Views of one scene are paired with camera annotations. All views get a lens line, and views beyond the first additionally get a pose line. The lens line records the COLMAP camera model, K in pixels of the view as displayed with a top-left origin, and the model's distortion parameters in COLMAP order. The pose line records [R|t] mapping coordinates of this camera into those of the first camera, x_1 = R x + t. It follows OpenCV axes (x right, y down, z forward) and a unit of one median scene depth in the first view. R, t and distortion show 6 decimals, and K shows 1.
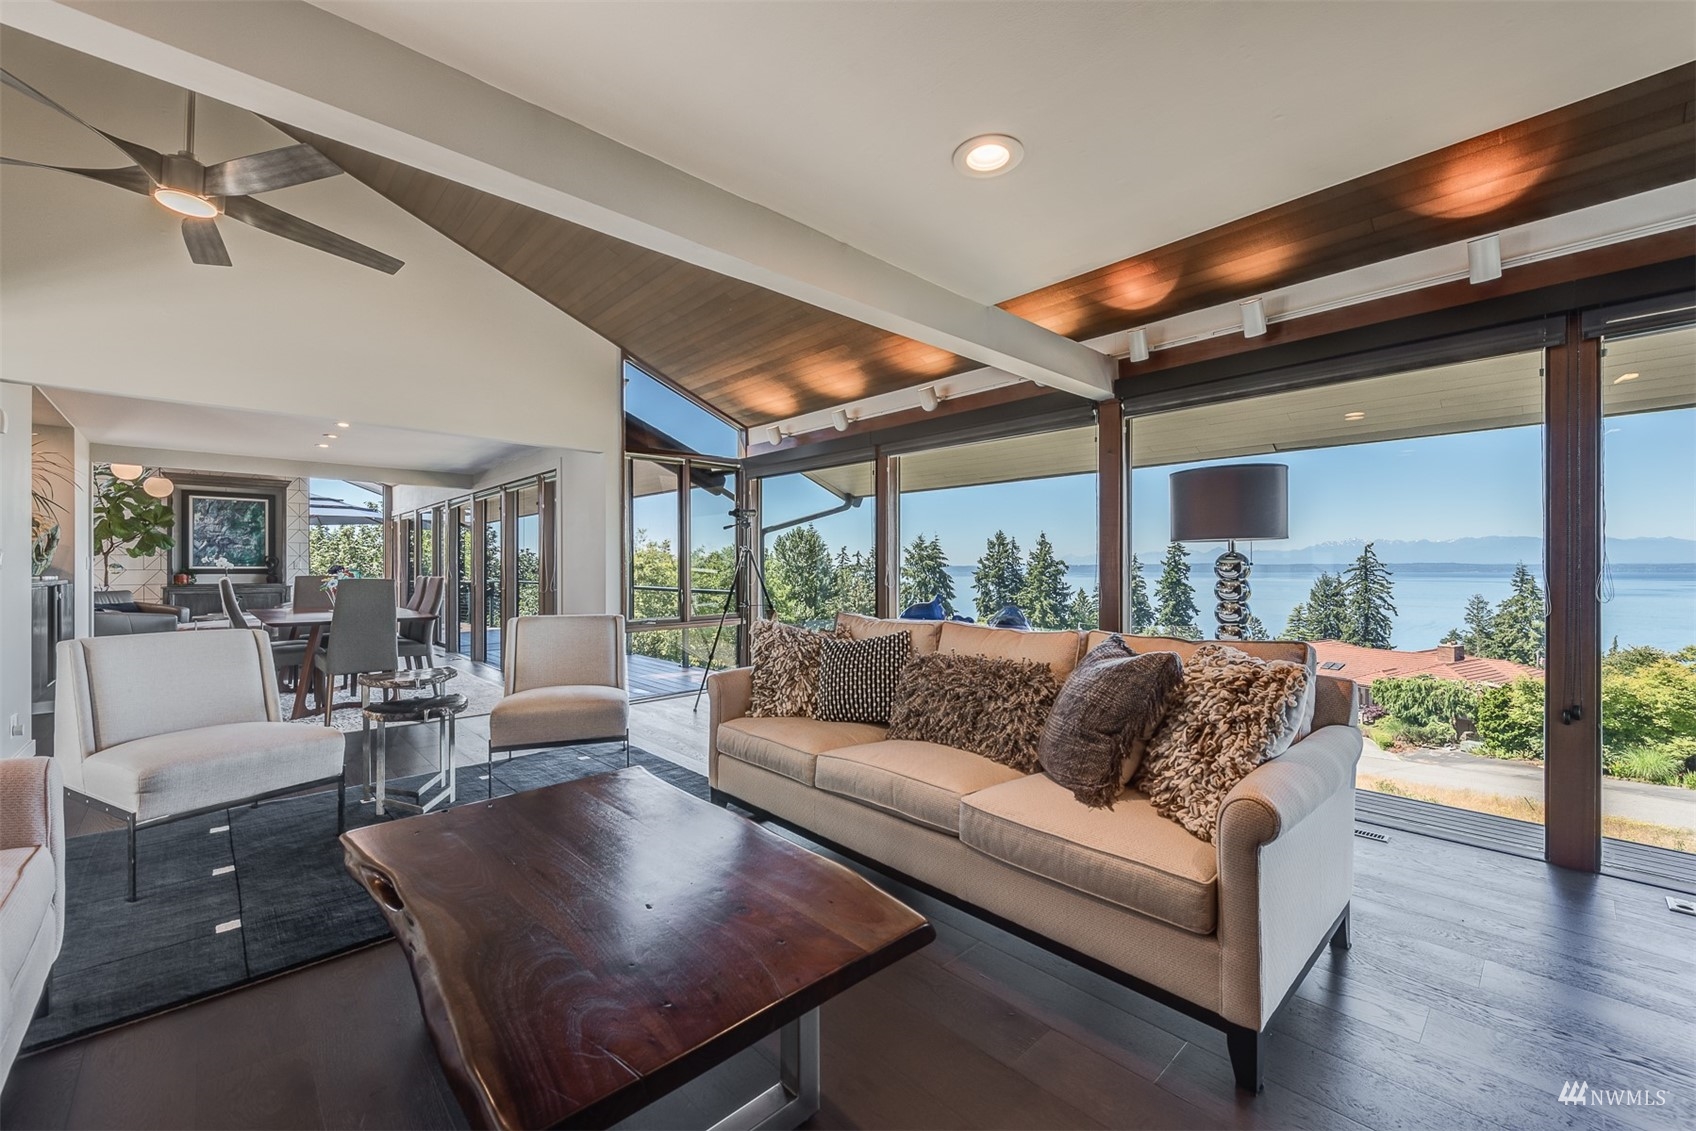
lens RADIAL K [[675.0, 0, 849.7], [0, 675.0, 570.9], [0, 0, 1]] dist [0.016741, -0.009127]
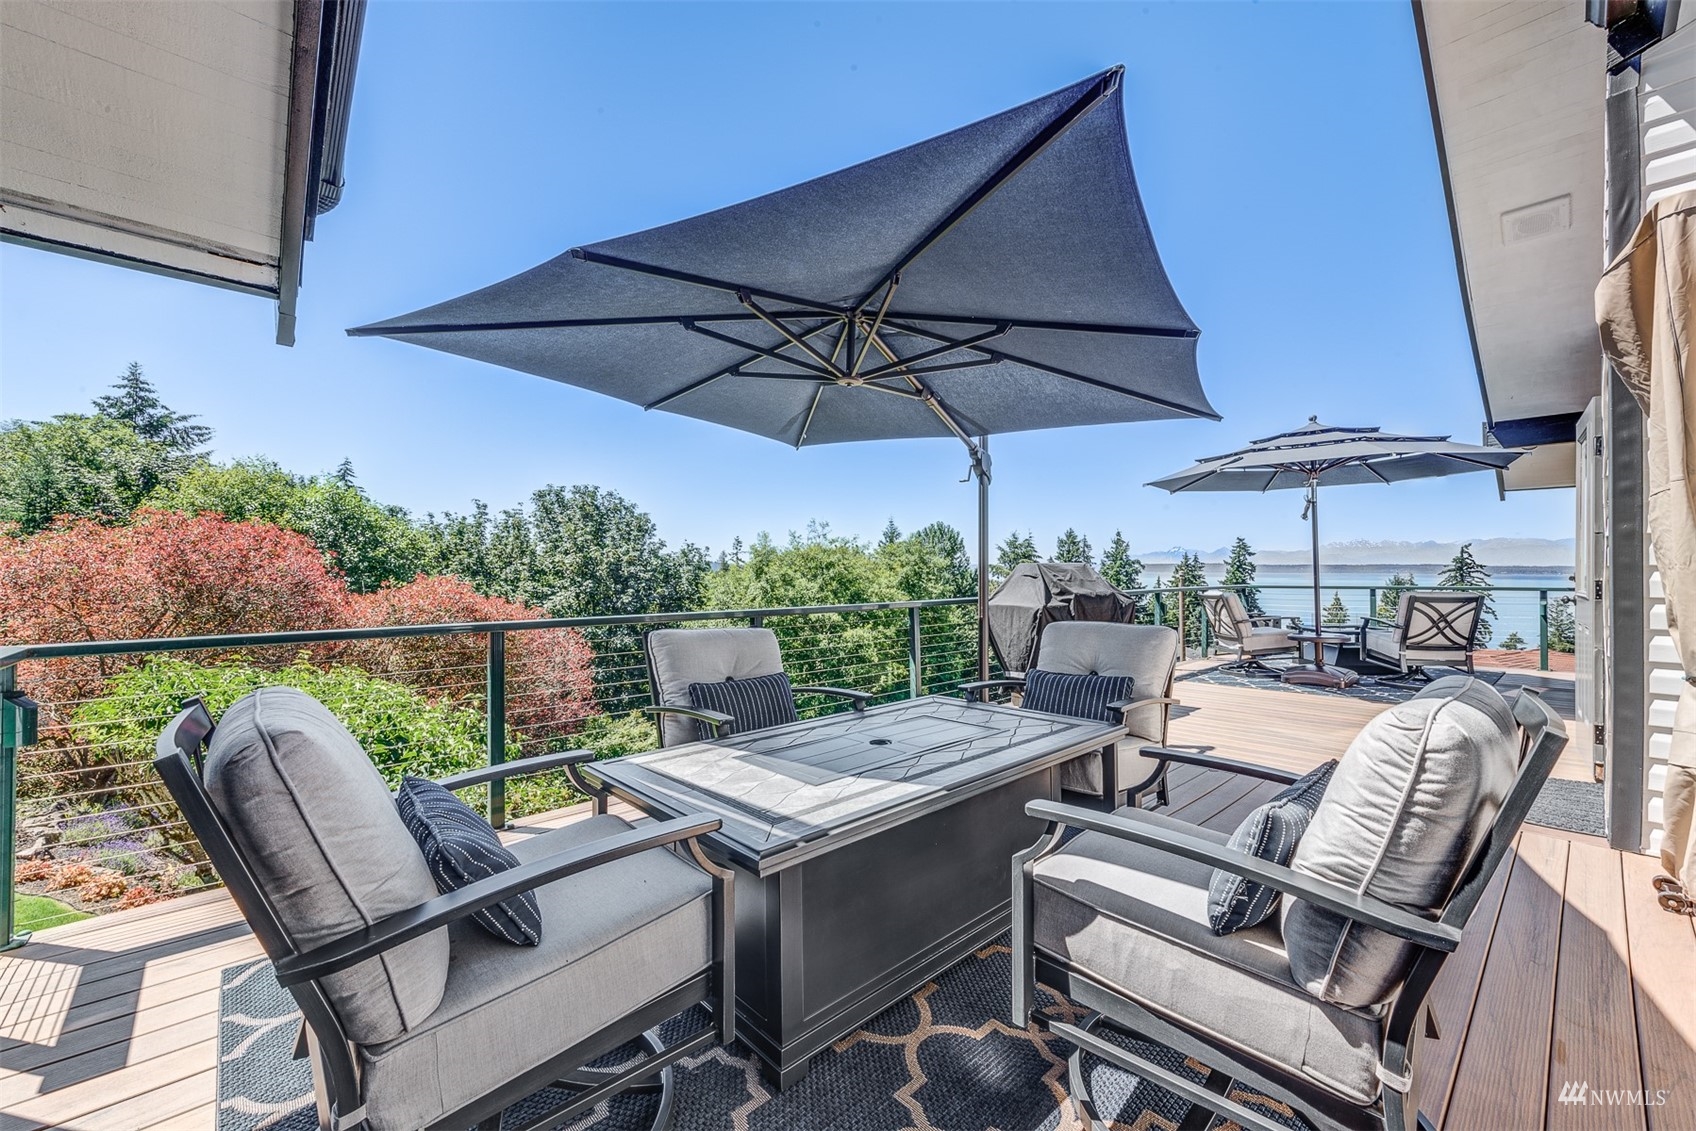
lens RADIAL K [[666.3, 0, 848.8], [0, 666.3, 568.5], [0, 0, 1]] dist [0.016540, -0.006324]
pose [[0.999873, 0.006053, -0.014772, -0.100820], [-0.006057, 0.999982, -0.000262, 0.000017], [0.014770, 0.000352, 0.999891, 0.037896]]
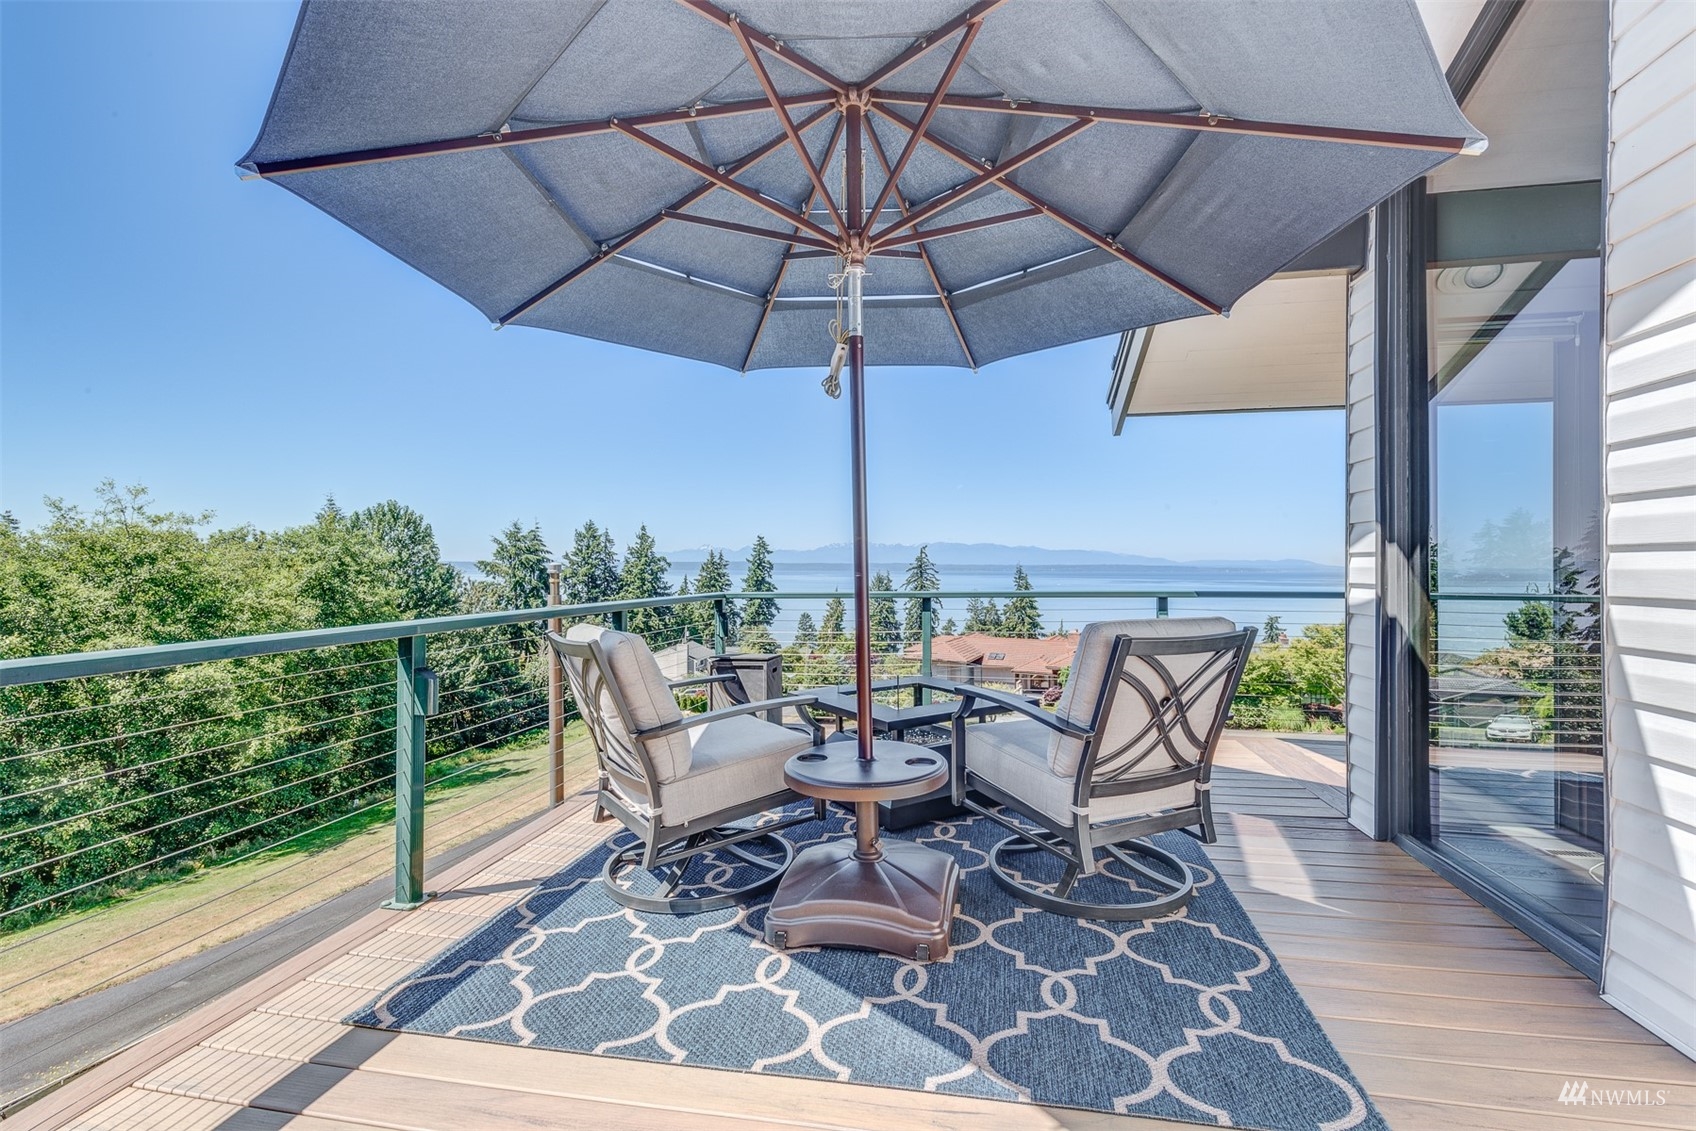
lens RADIAL K [[740.1, 0, 856.1], [0, 740.1, 562.5], [0, 0, 1]] dist [0.010608, -0.000288]
pose [[0.801159, 0.009636, 0.598374, -0.078820], [-0.004909, 0.999943, -0.009531, 0.000240], [-0.598431, 0.004698, 0.801160, 0.072130]]
